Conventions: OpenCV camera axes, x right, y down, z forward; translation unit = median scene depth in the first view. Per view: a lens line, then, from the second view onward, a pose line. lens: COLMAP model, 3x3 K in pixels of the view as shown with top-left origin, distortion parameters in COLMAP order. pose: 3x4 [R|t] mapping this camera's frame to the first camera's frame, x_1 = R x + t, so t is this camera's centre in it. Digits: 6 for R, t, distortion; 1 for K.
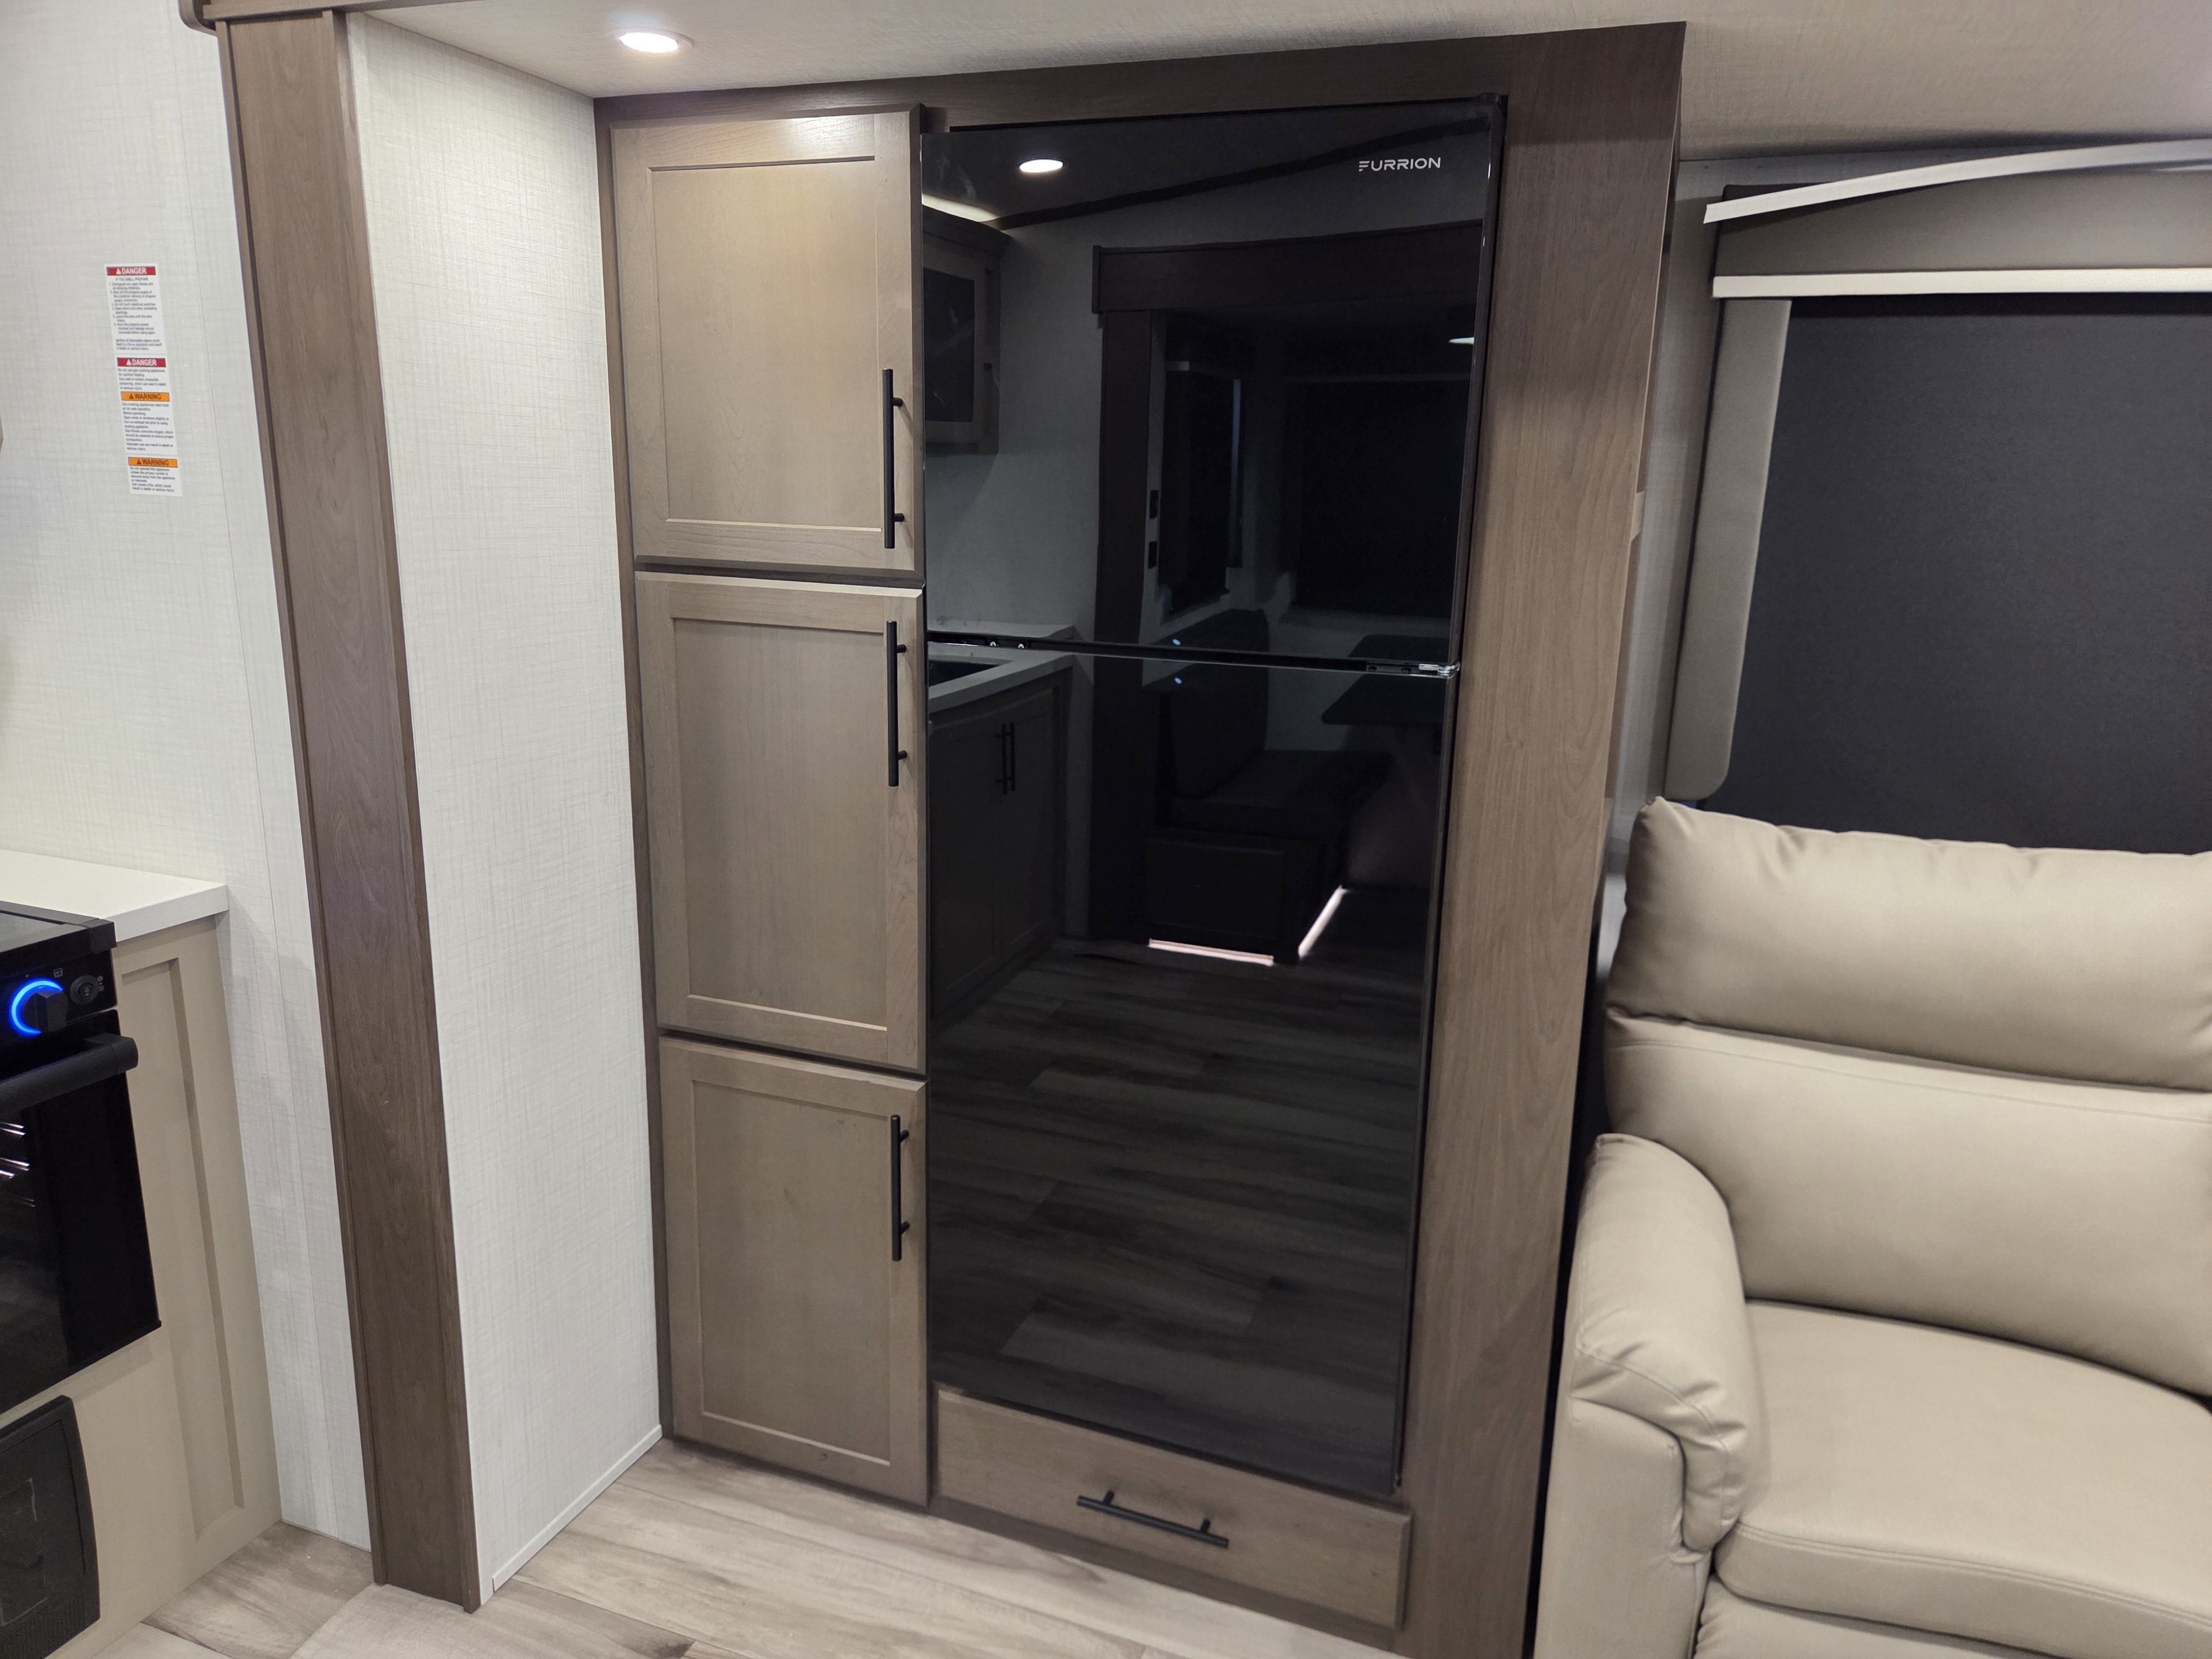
lens RADIAL K [[1496.6, 0, 1106.0], [0, 1496.6, 829.5], [0, 0, 1]] dist [0.023663, -0.005023]
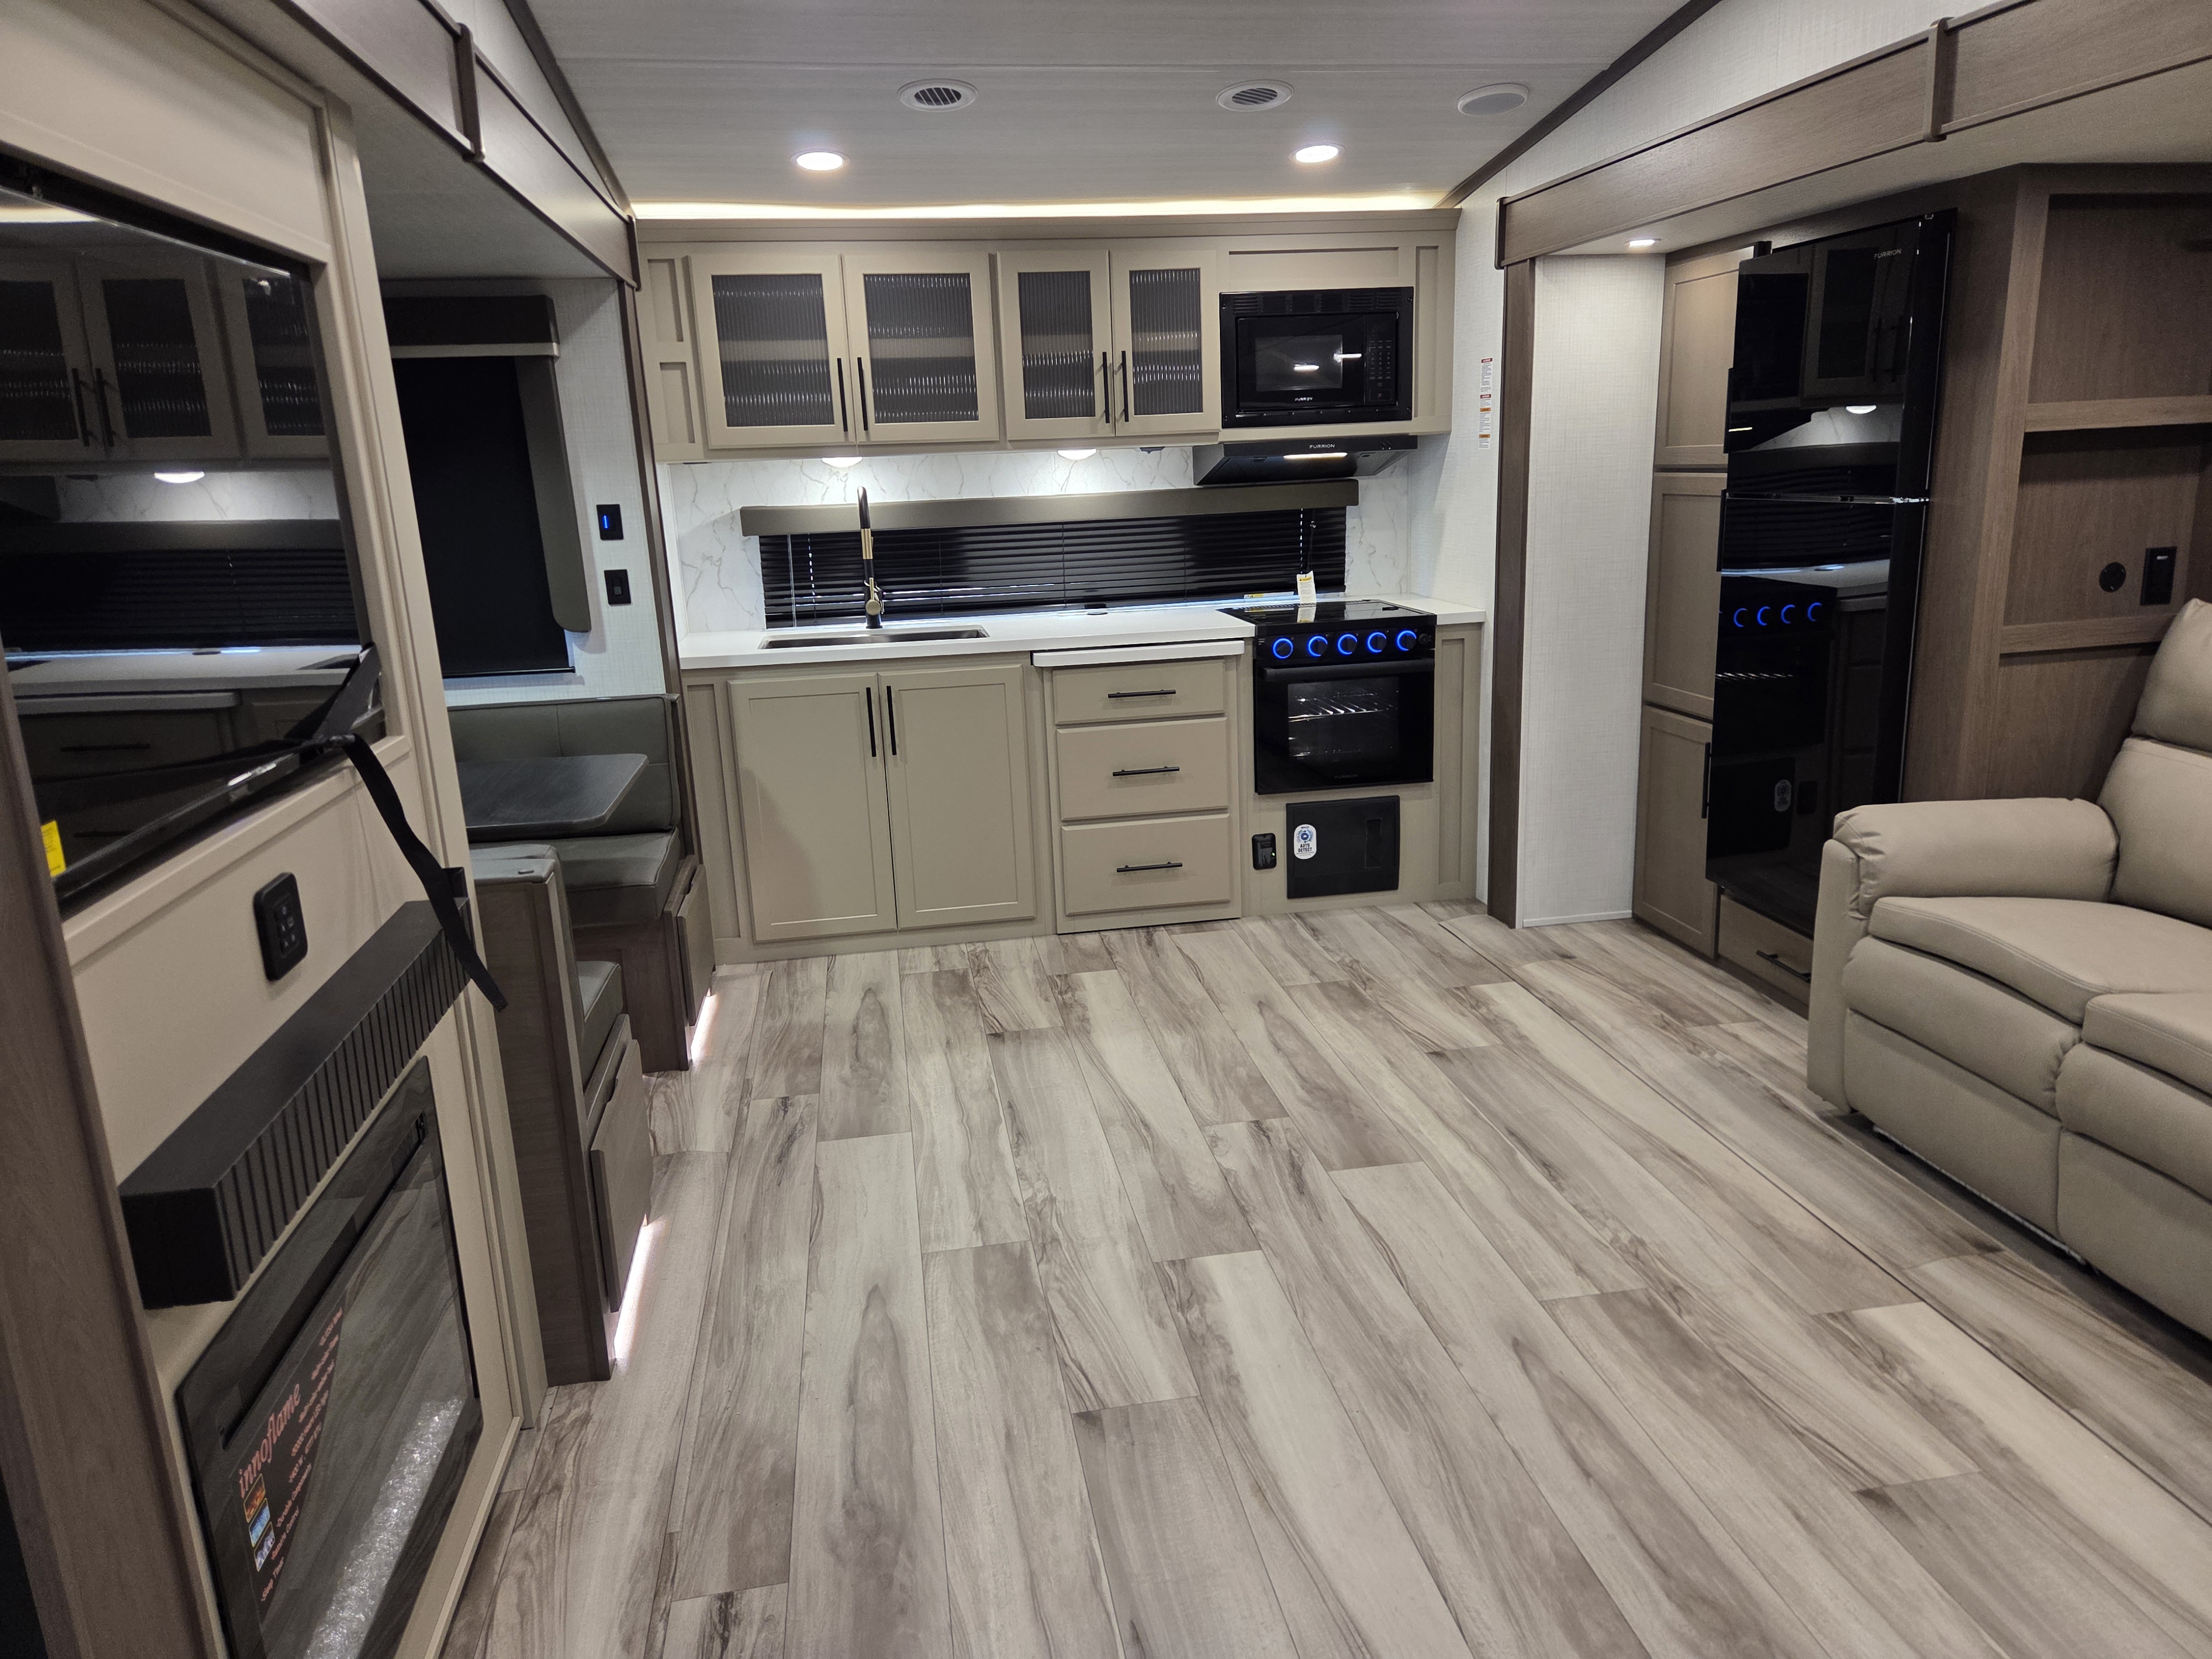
lens RADIAL K [[1496.6, 0, 1106.0], [0, 1496.6, 829.5], [0, 0, 1]] dist [0.023663, -0.005023]
pose [[0.510772, 0.167640, -0.843213, 1.156971], [-0.146923, 0.983397, 0.106512, 0.210138], [0.847069, 0.069484, 0.526922, -0.735063]]
